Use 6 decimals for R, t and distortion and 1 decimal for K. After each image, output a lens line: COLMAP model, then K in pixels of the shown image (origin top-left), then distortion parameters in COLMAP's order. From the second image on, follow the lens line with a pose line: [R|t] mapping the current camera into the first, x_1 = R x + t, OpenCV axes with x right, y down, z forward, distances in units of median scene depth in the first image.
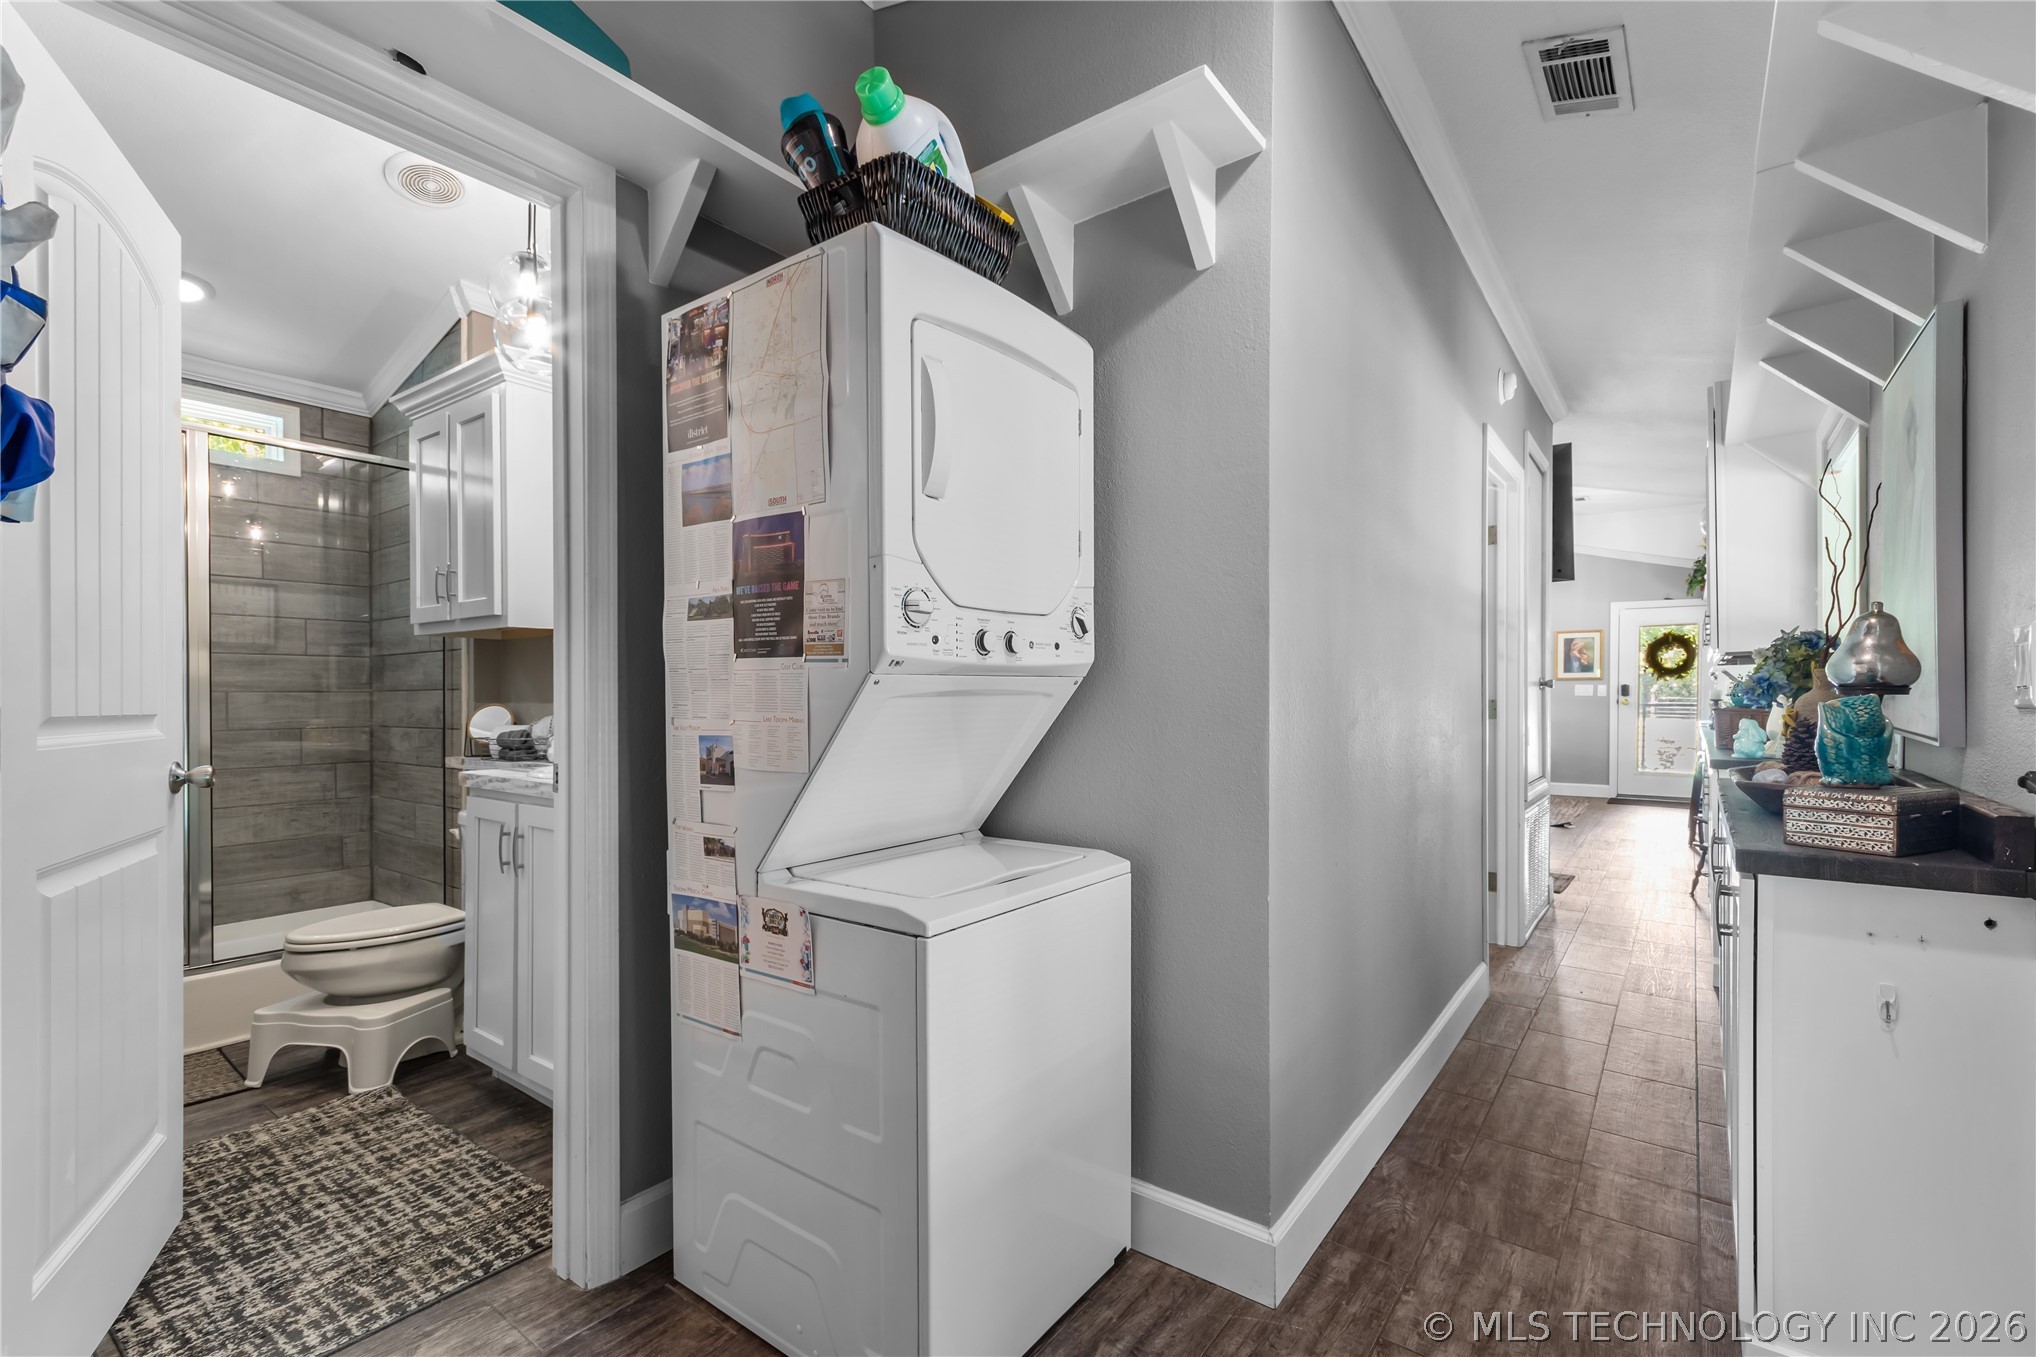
lens RADIAL K [[903.8, 0, 1003.7], [0, 903.8, 699.9], [0, 0, 1]] dist [0.002007, 0.000824]
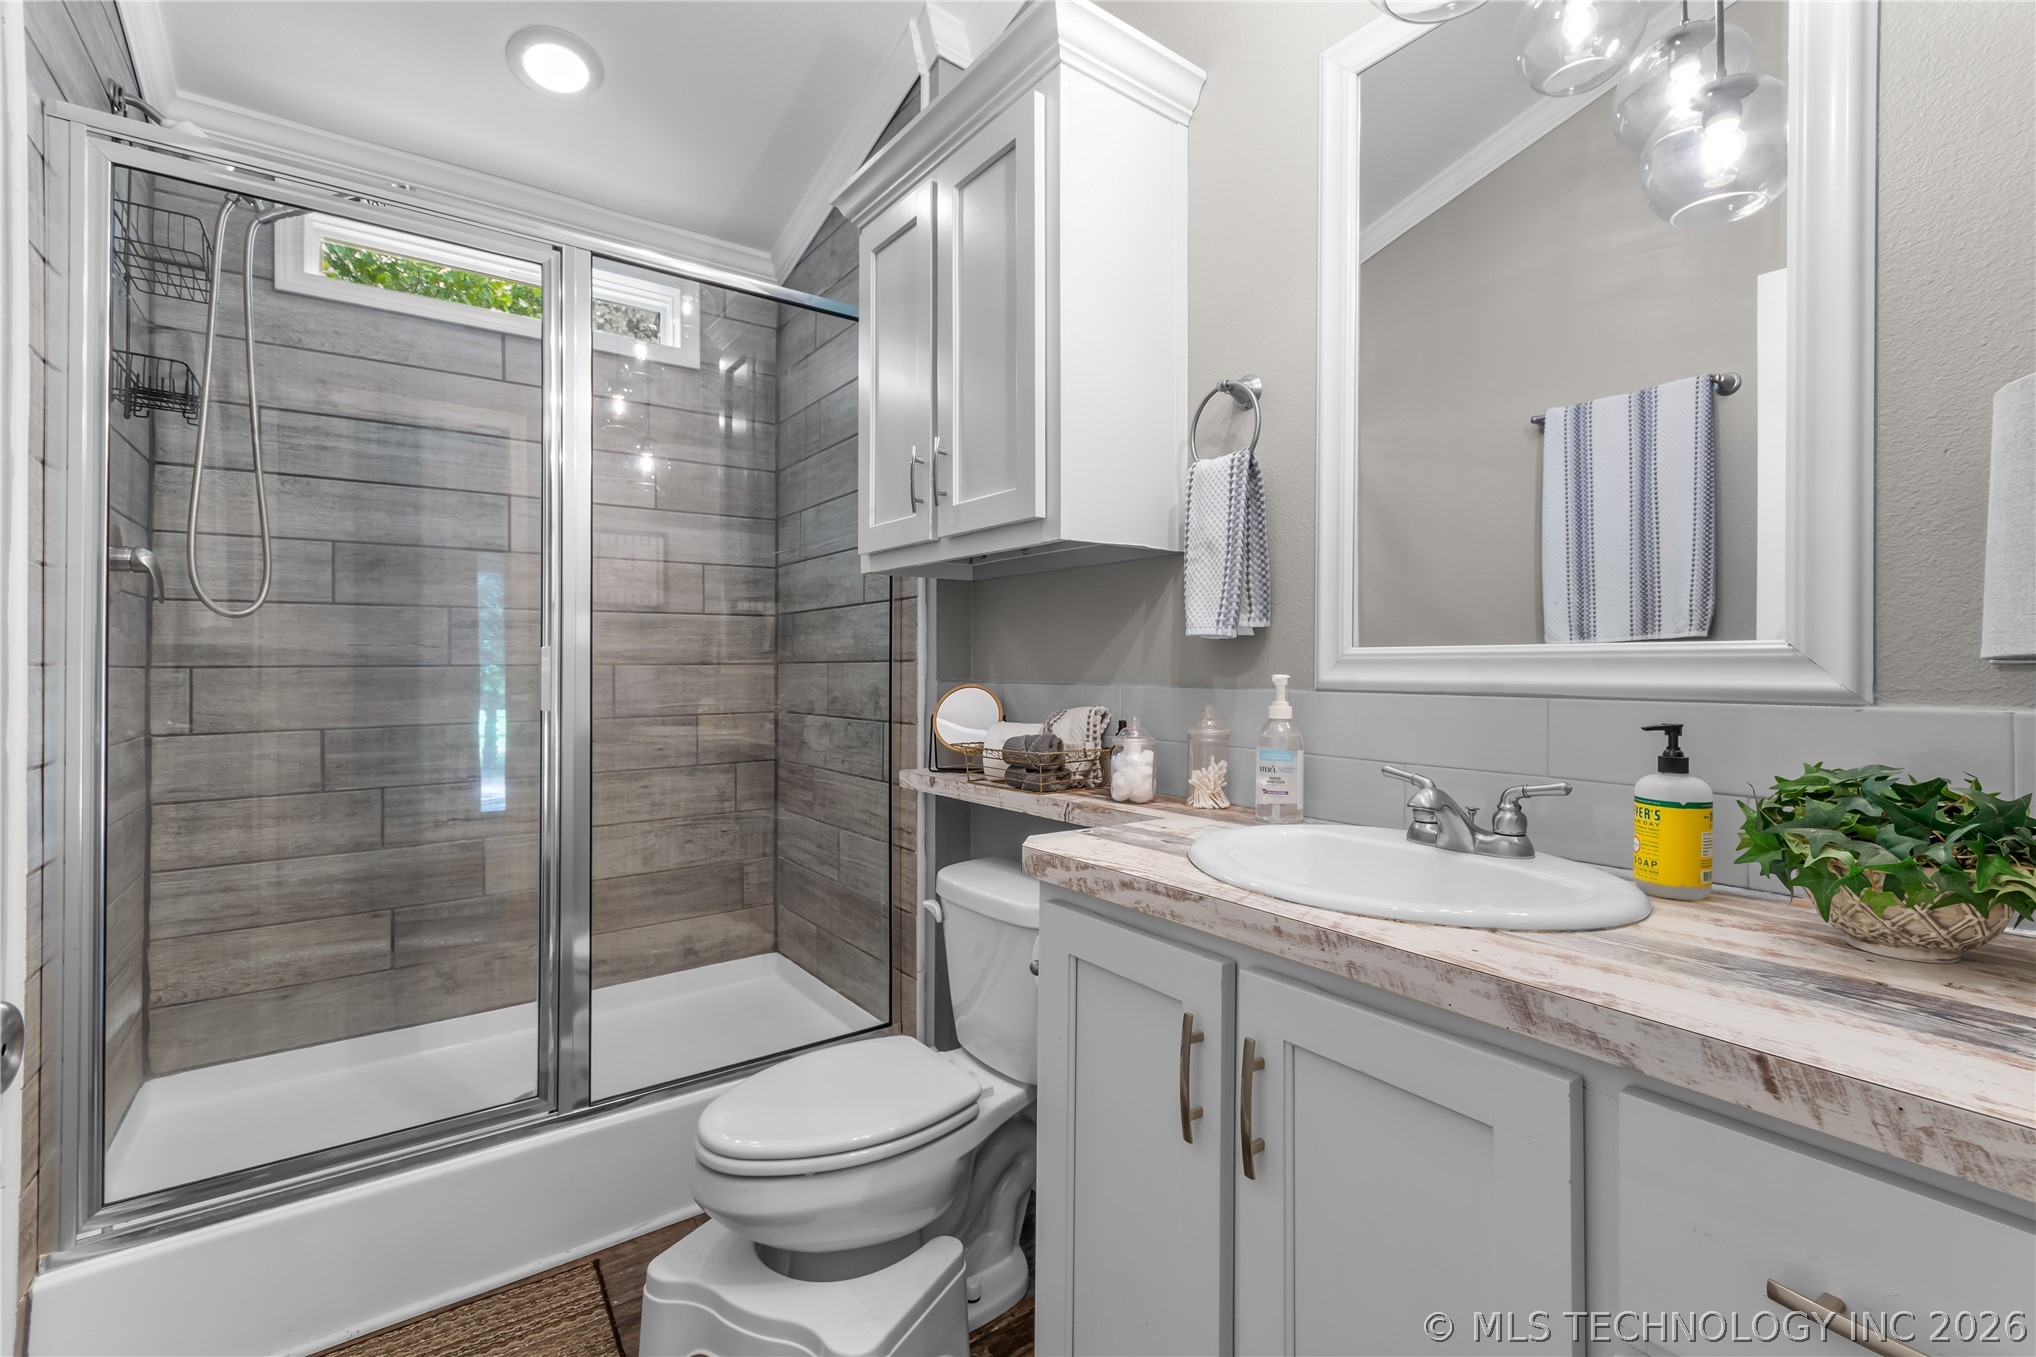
lens RADIAL K [[903.8, 0, 982.3], [0, 903.8, 647.5], [0, 0, 1]] dist [0.002007, 0.000824]
pose [[0.947909, -0.006025, -0.318483, -0.331699], [-0.000675, 0.999781, -0.020924, -0.007237], [0.318540, 0.020049, 0.947697, 0.388651]]
